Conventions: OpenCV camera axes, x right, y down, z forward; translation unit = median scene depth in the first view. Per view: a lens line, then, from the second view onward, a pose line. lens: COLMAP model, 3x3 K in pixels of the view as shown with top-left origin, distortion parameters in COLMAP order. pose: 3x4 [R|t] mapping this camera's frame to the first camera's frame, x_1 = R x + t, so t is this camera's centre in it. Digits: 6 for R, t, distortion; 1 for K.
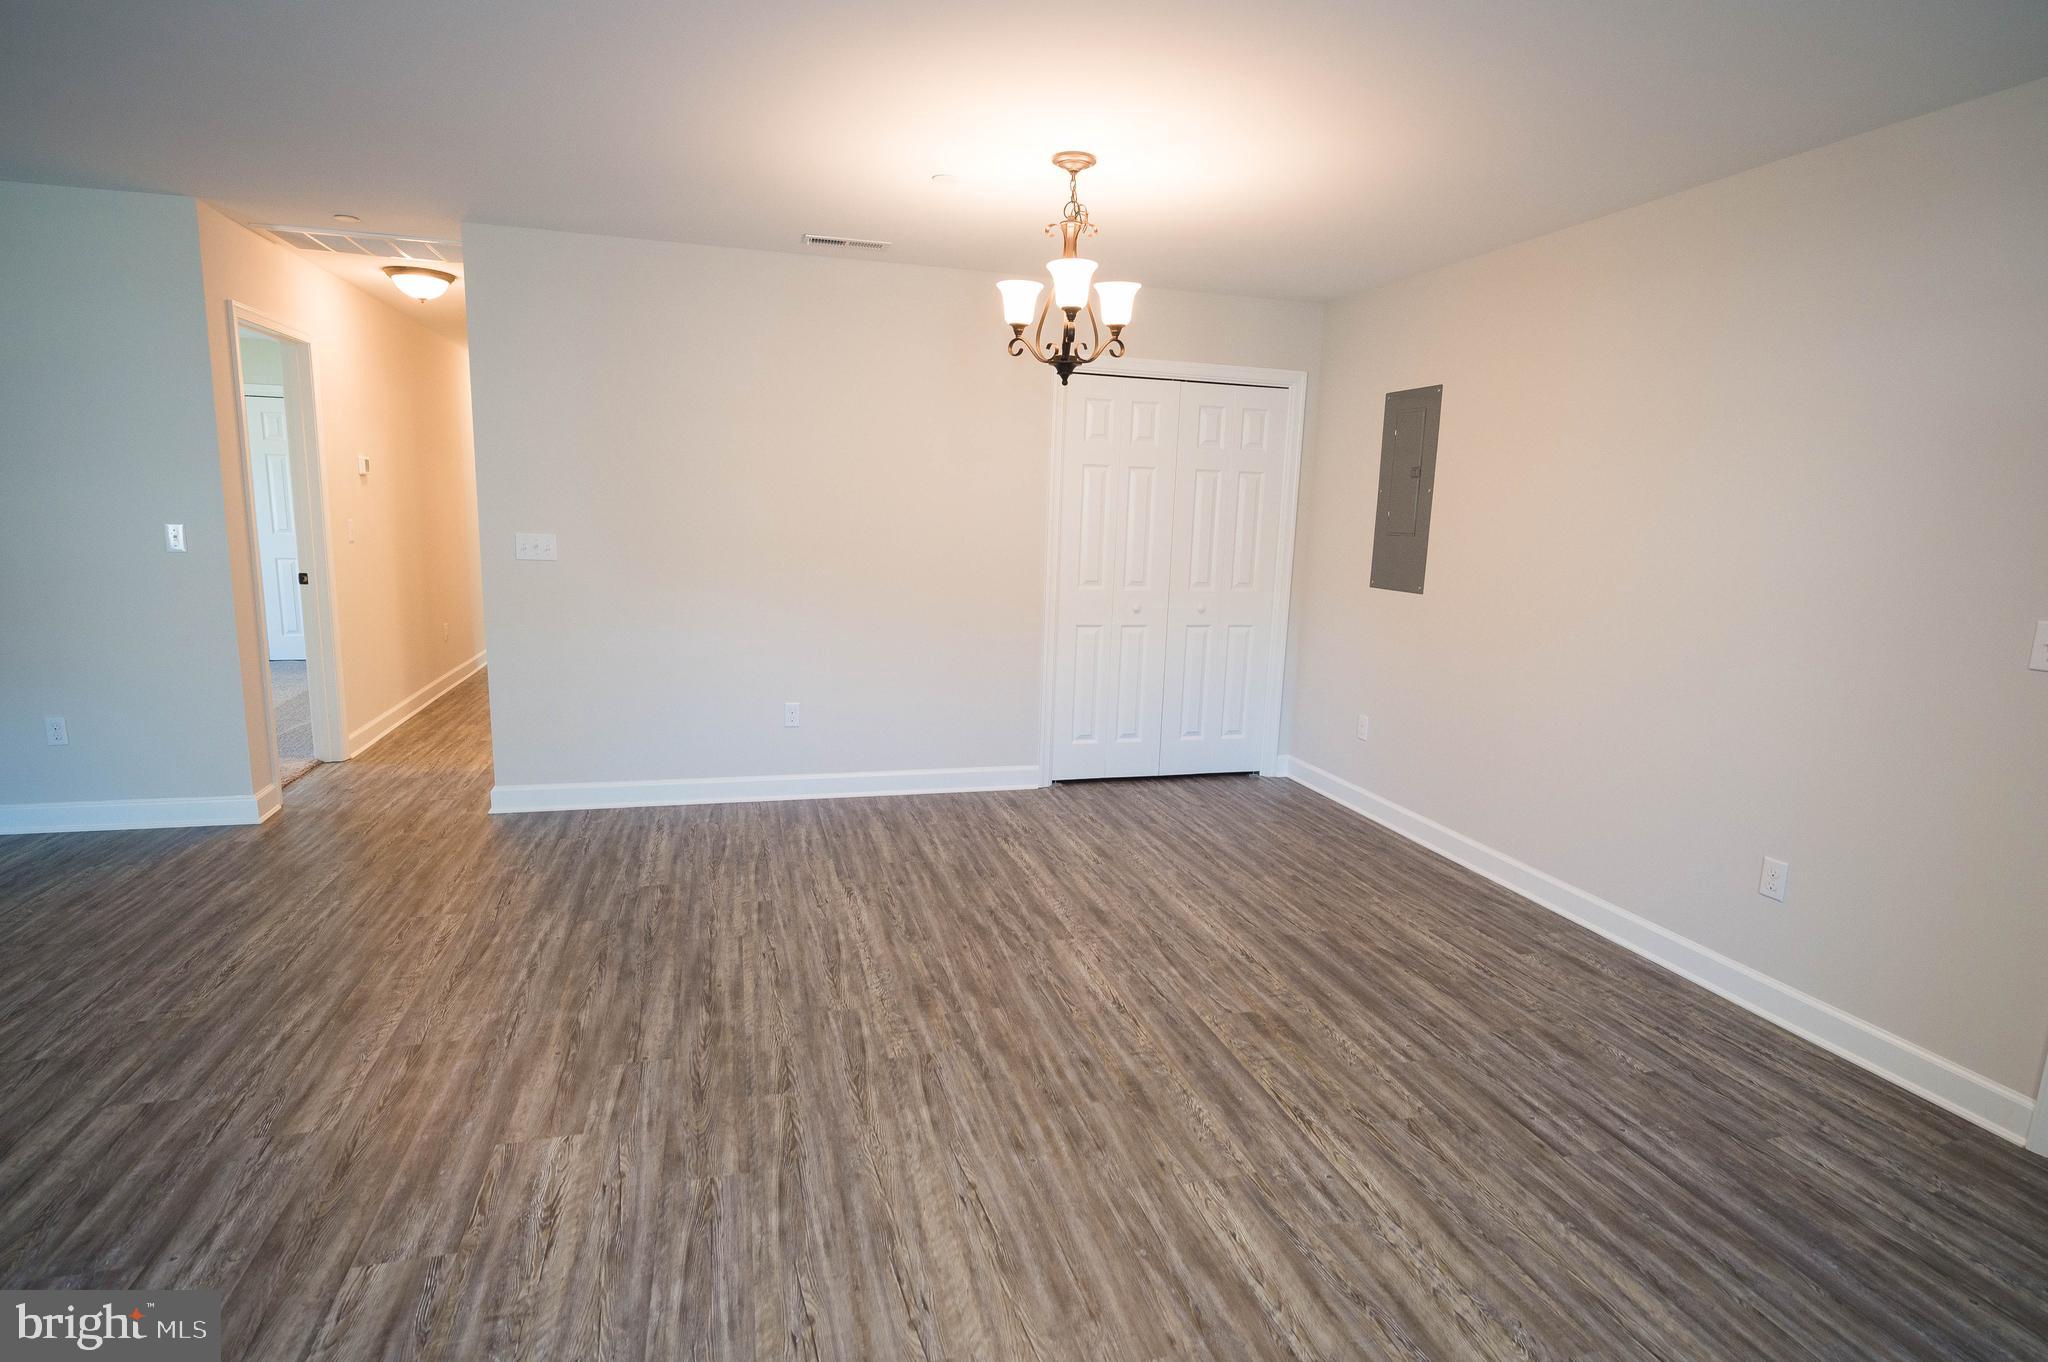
lens RADIAL K [[1013.5, 0, 1016.5], [0, 1013.5, 682.3], [0, 0, 1]] dist [-0.008641, -0.000855]
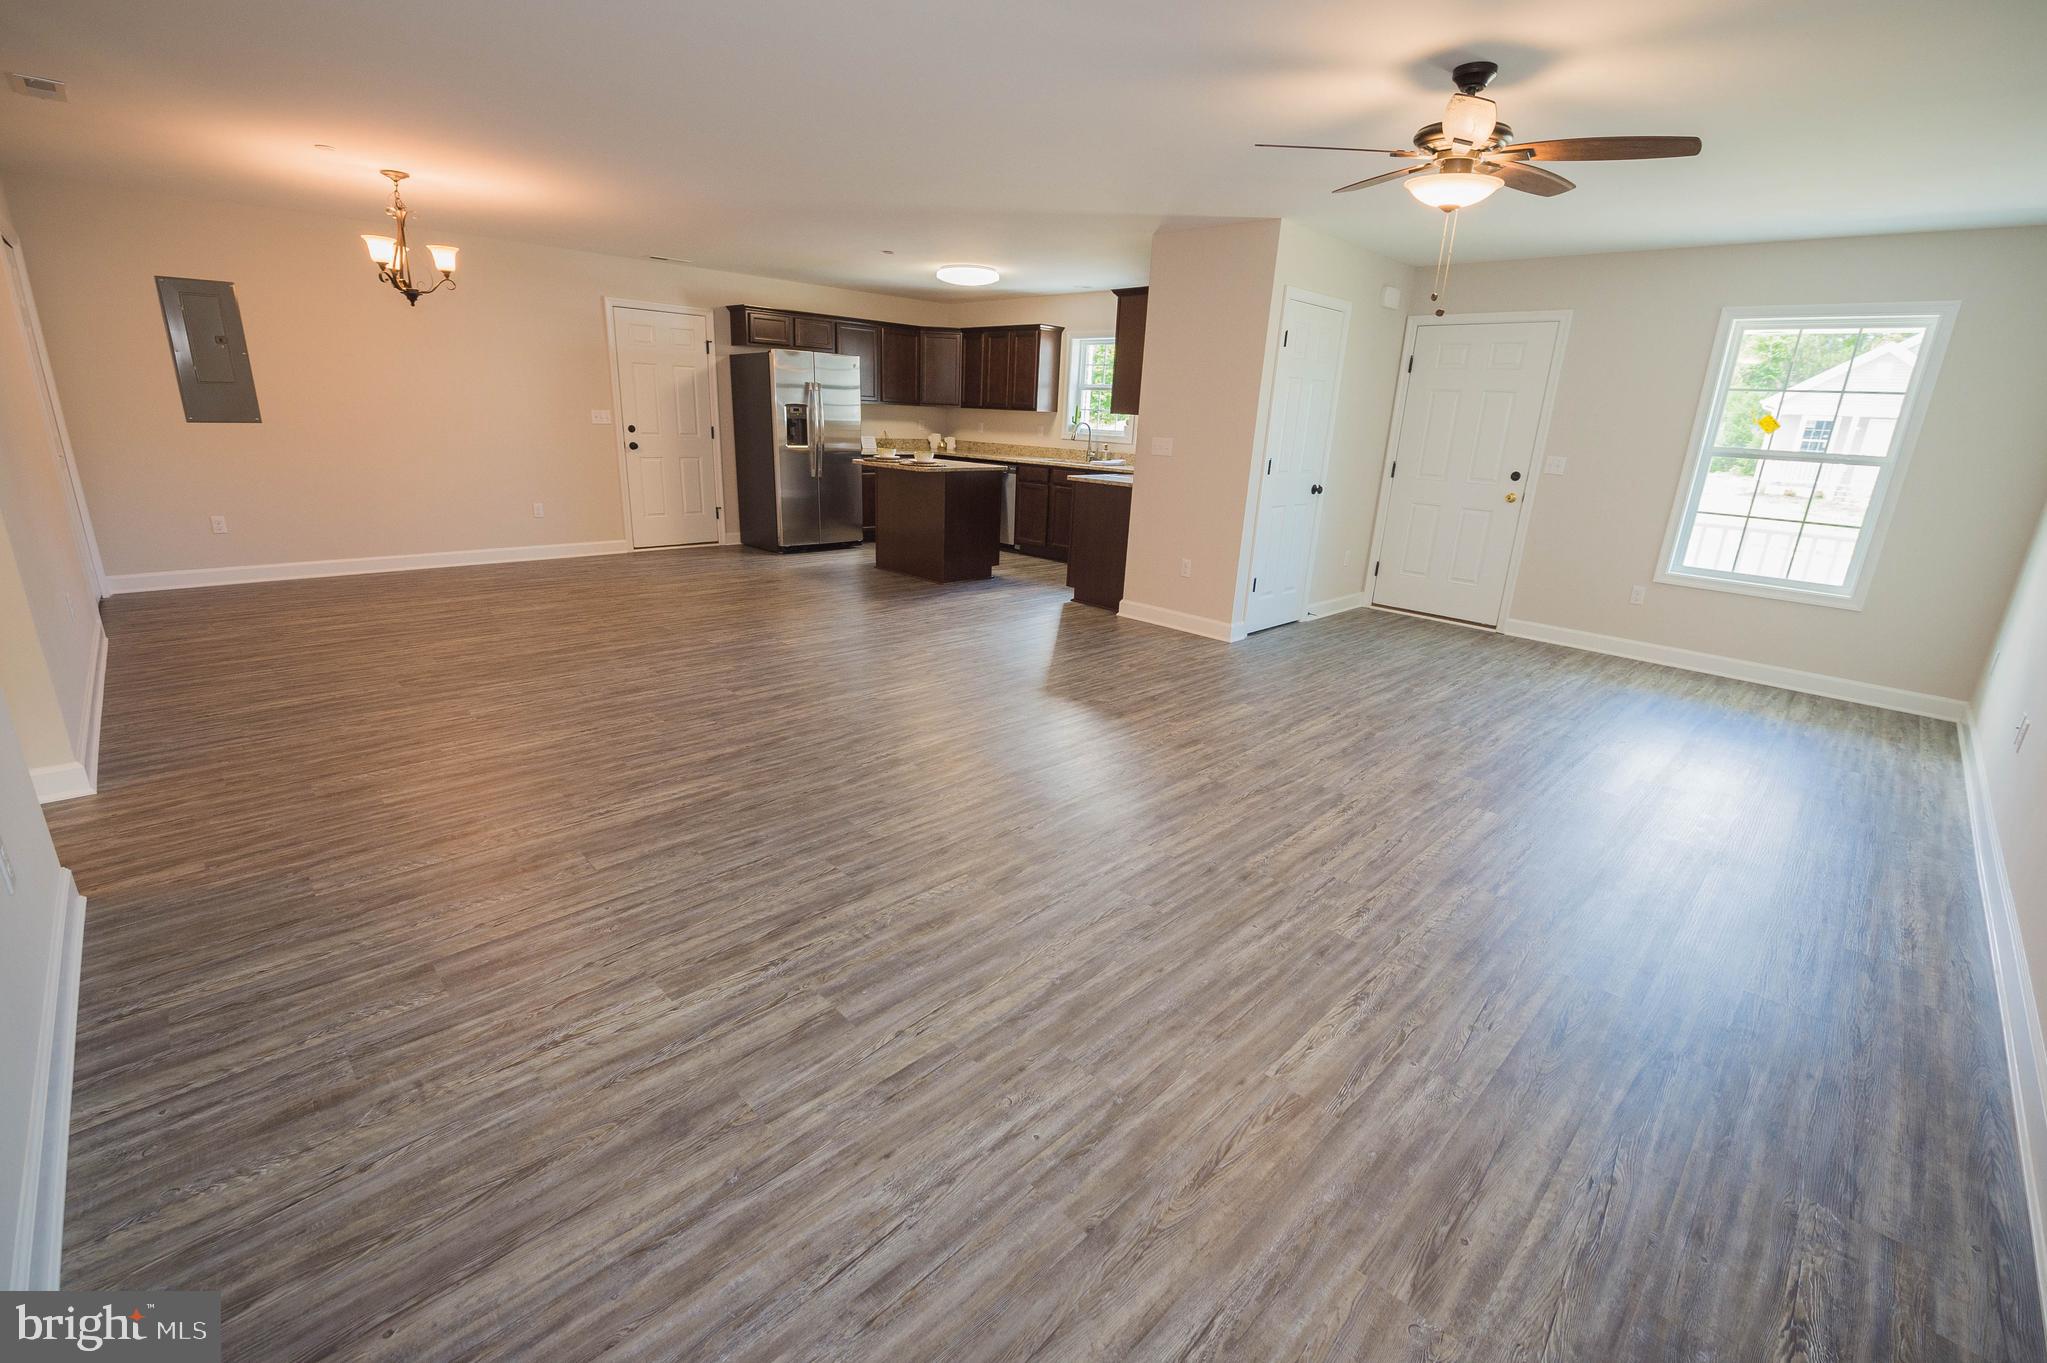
lens RADIAL K [[860.3, 0, 1015.2], [0, 860.3, 689.5], [0, 0, 1]] dist [-0.021643, -0.000312]
pose [[-0.479270, -0.320020, 0.817244, -1.903495], [0.090375, 0.908210, 0.408640, -0.197444], [-0.873002, 0.269707, -0.406356, 0.876496]]
